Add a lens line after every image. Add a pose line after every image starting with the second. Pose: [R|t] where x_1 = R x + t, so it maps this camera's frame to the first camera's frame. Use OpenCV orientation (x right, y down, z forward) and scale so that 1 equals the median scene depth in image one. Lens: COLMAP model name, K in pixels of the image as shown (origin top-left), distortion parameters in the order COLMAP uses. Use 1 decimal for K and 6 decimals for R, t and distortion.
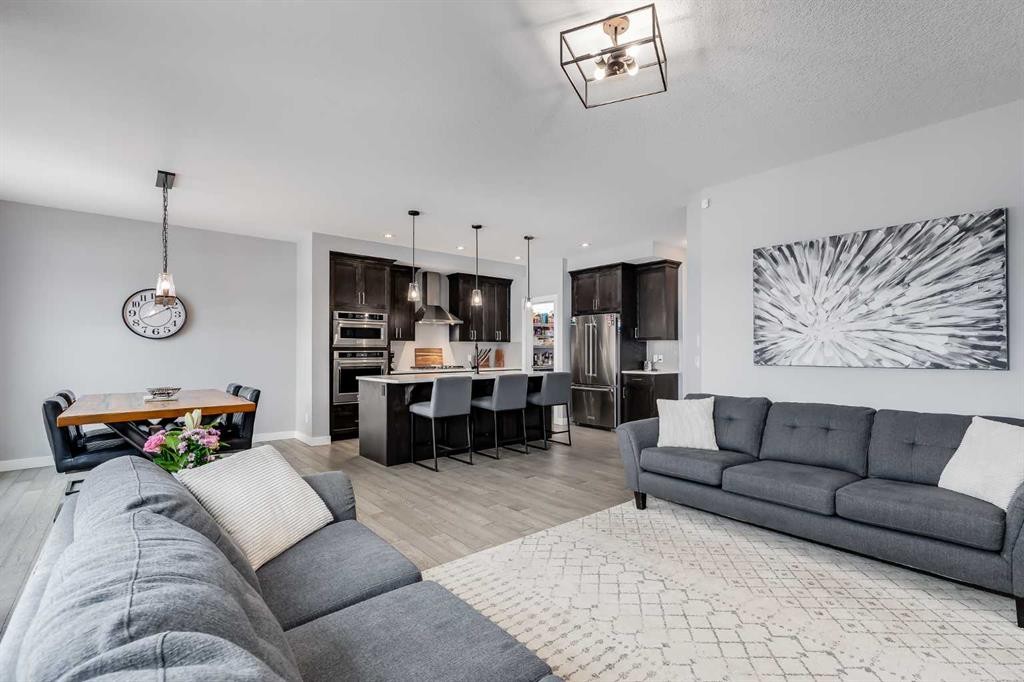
lens RADIAL K [[458.9, 0, 518.3], [0, 458.9, 343.8], [0, 0, 1]] dist [0.001922, 0.000279]
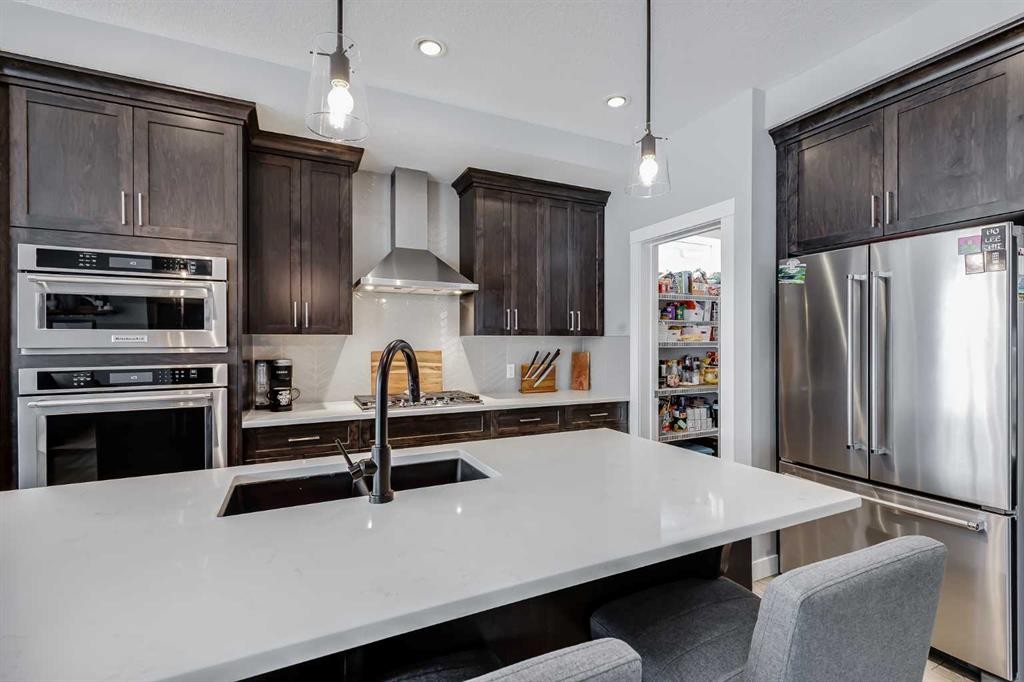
lens RADIAL K [[458.9, 0, 518.3], [0, 458.9, 343.8], [0, 0, 1]] dist [0.001922, 0.000279]
pose [[0.968817, 0.000938, -0.247776, 0.013591], [0.004054, 0.999799, 0.019638, -0.005318], [0.247745, -0.020030, 0.968618, 0.627733]]
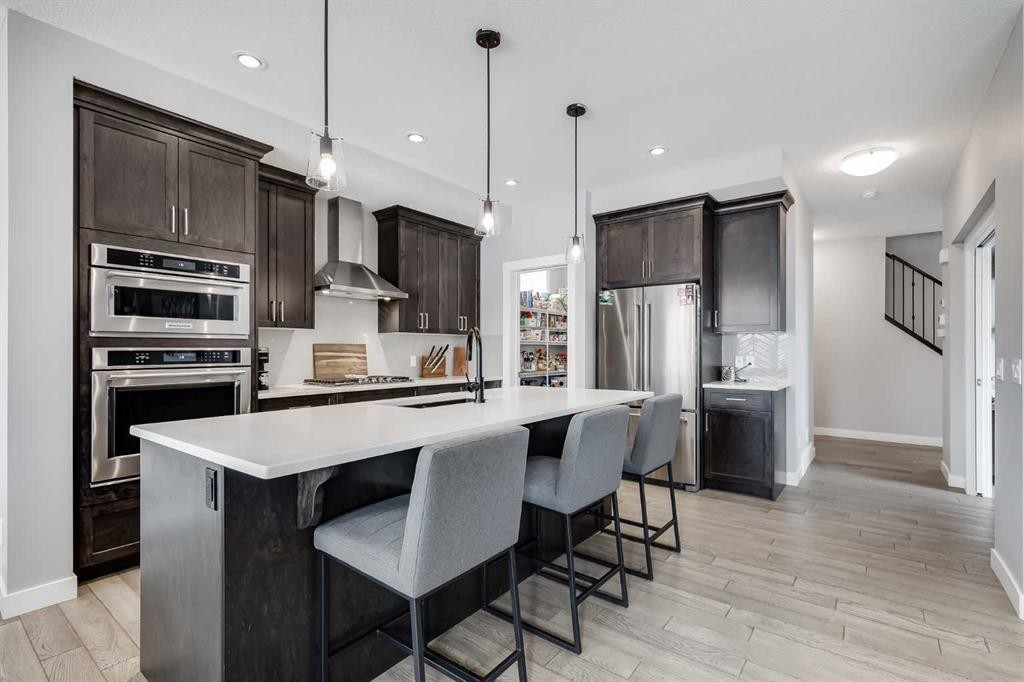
lens RADIAL K [[466.1, 0, 520.6], [0, 466.1, 347.5], [0, 0, 1]] dist [0.006840, 0.000554]
pose [[0.976516, 0.002692, 0.215430, -0.111364], [-0.004864, 0.999943, 0.009550, 0.007993], [-0.215392, -0.010374, 0.976473, 0.439201]]
